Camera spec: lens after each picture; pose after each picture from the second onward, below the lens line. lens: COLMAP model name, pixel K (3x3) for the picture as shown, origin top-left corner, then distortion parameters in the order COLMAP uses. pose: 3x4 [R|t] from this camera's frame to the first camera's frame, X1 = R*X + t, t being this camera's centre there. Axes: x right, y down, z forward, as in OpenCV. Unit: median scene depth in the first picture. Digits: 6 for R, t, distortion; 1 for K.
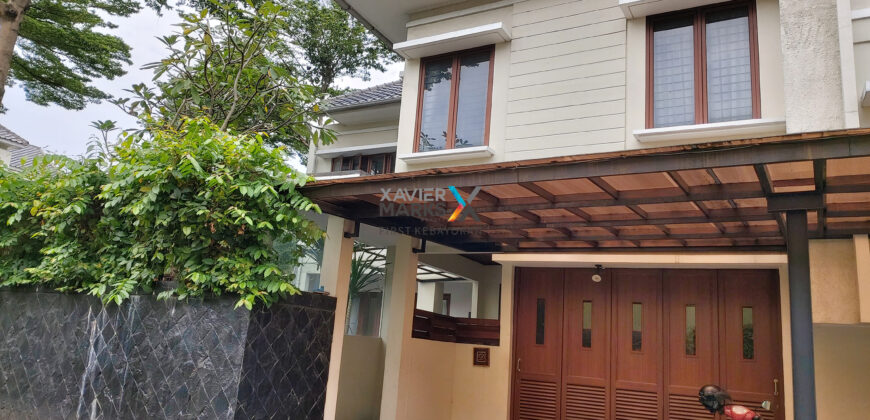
lens RADIAL K [[575.9, 0, 435.0], [0, 575.9, 210.0], [0, 0, 1]] dist [0.059566, -0.093803]
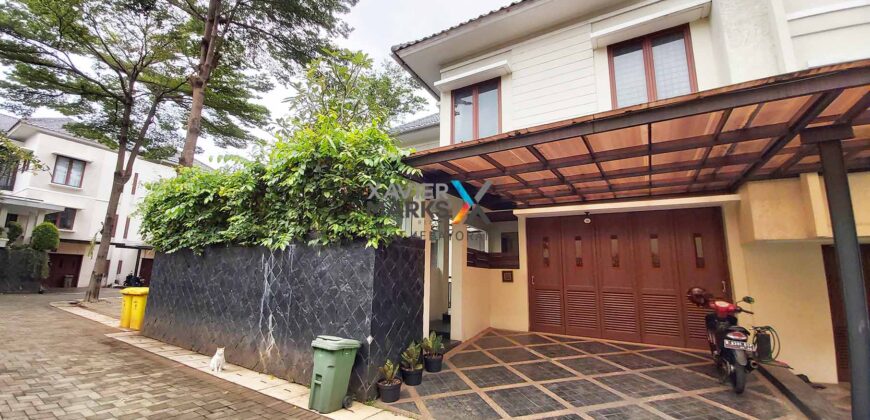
lens RADIAL K [[336.2, 0, 435.0], [0, 336.2, 210.0], [0, 0, 1]] dist [-0.000144, -0.000108]
pose [[0.997442, -0.054652, -0.046064, -0.110238], [0.056698, 0.997405, 0.044363, 0.042459], [0.043520, -0.046861, 0.997953, 0.168037]]
